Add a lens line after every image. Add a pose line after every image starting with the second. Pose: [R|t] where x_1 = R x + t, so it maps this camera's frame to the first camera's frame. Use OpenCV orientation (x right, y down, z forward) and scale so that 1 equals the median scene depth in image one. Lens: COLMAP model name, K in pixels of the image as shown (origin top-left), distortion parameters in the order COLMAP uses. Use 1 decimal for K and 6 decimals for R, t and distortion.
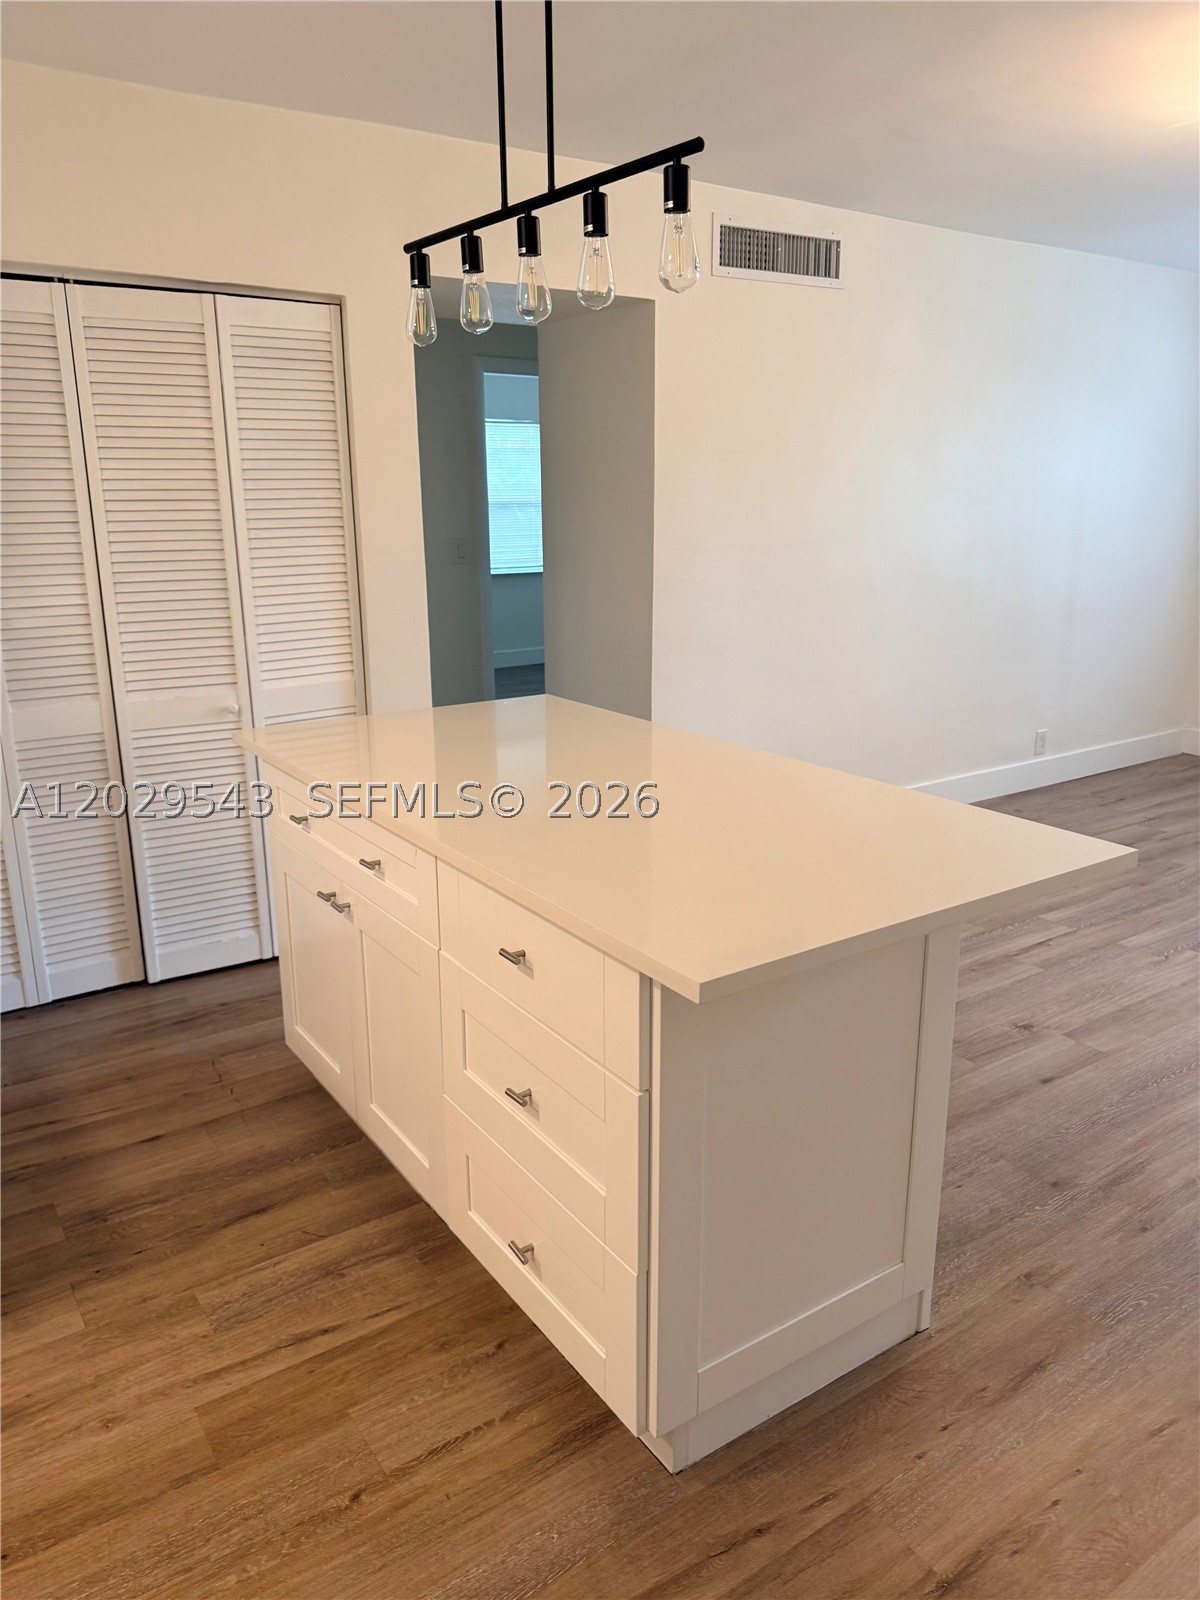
lens RADIAL K [[1147.4, 0, 606.1], [0, 1147.4, 803.3], [0, 0, 1]] dist [0.041434, -0.043496]
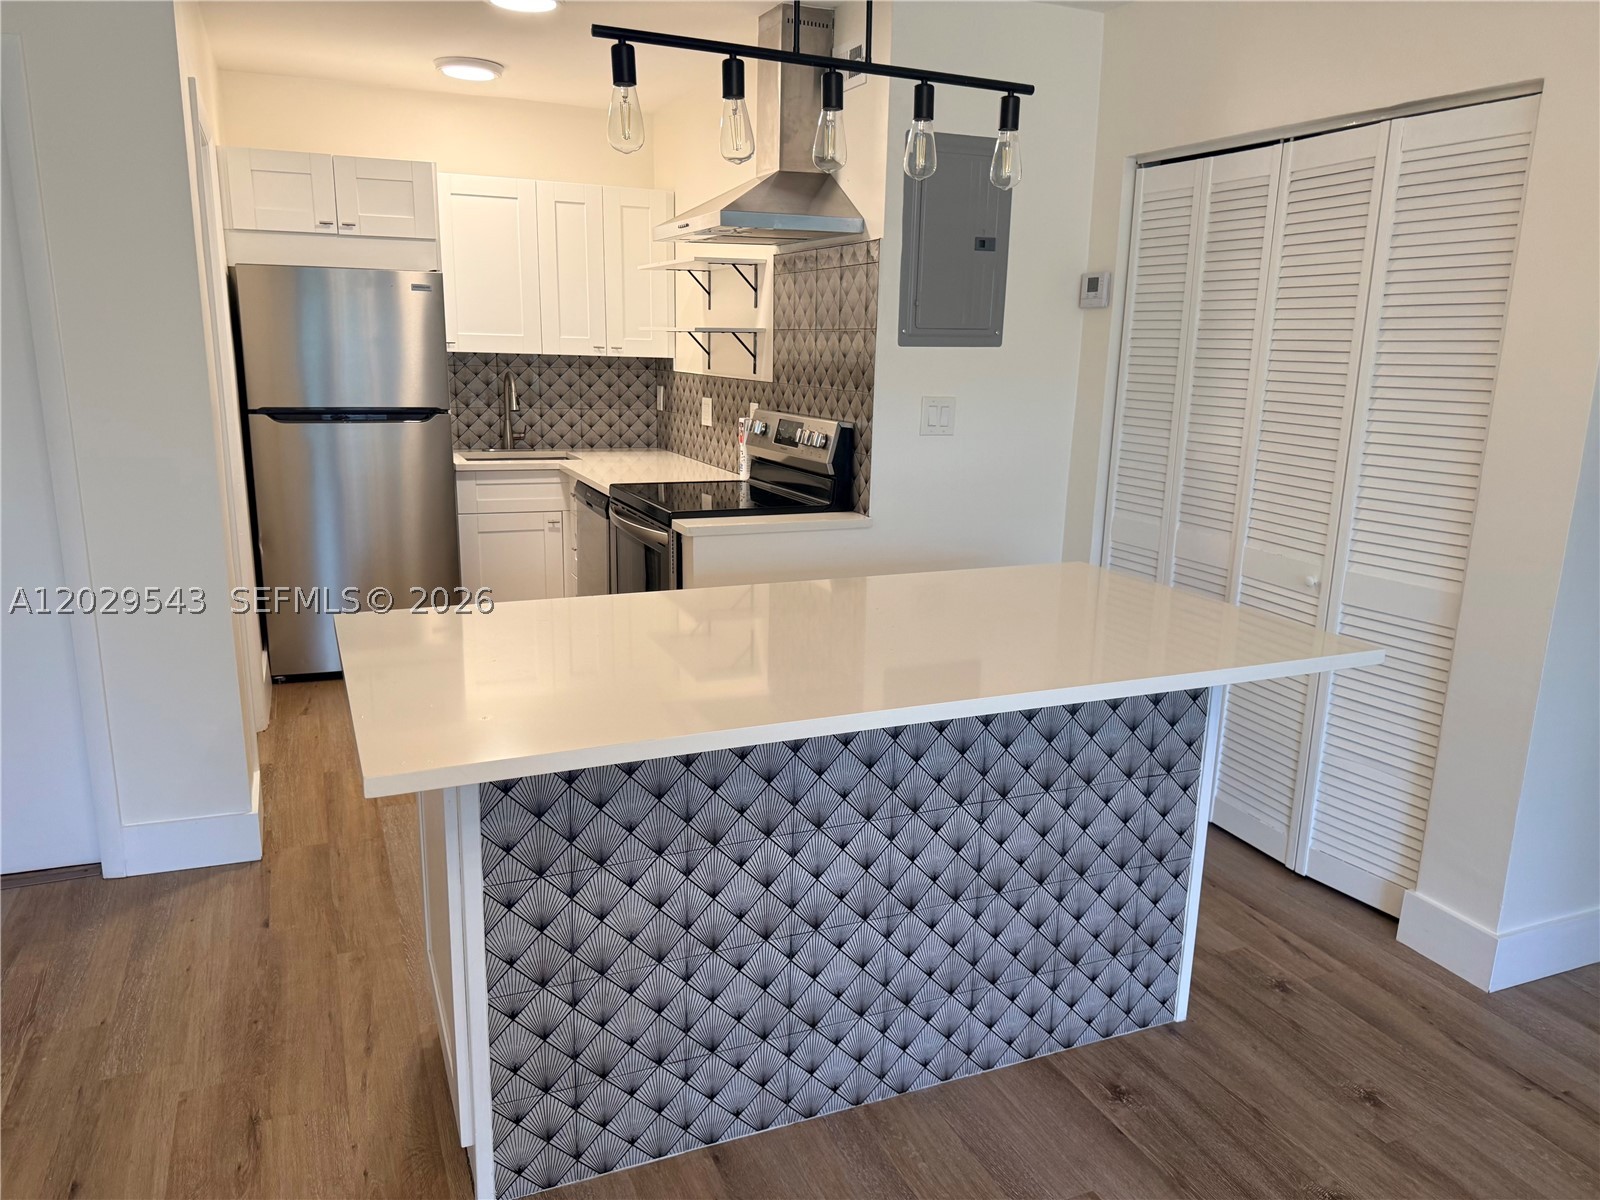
lens RADIAL K [[1147.4, 0, 782.9], [0, 1147.4, 603.5], [0, 0, 1]] dist [0.041434, -0.043496]
pose [[-0.208690, 0.224399, -0.951890, 0.639713], [-0.279586, 0.919010, 0.277943, -0.206918], [0.937166, 0.324139, -0.129049, 0.758207]]
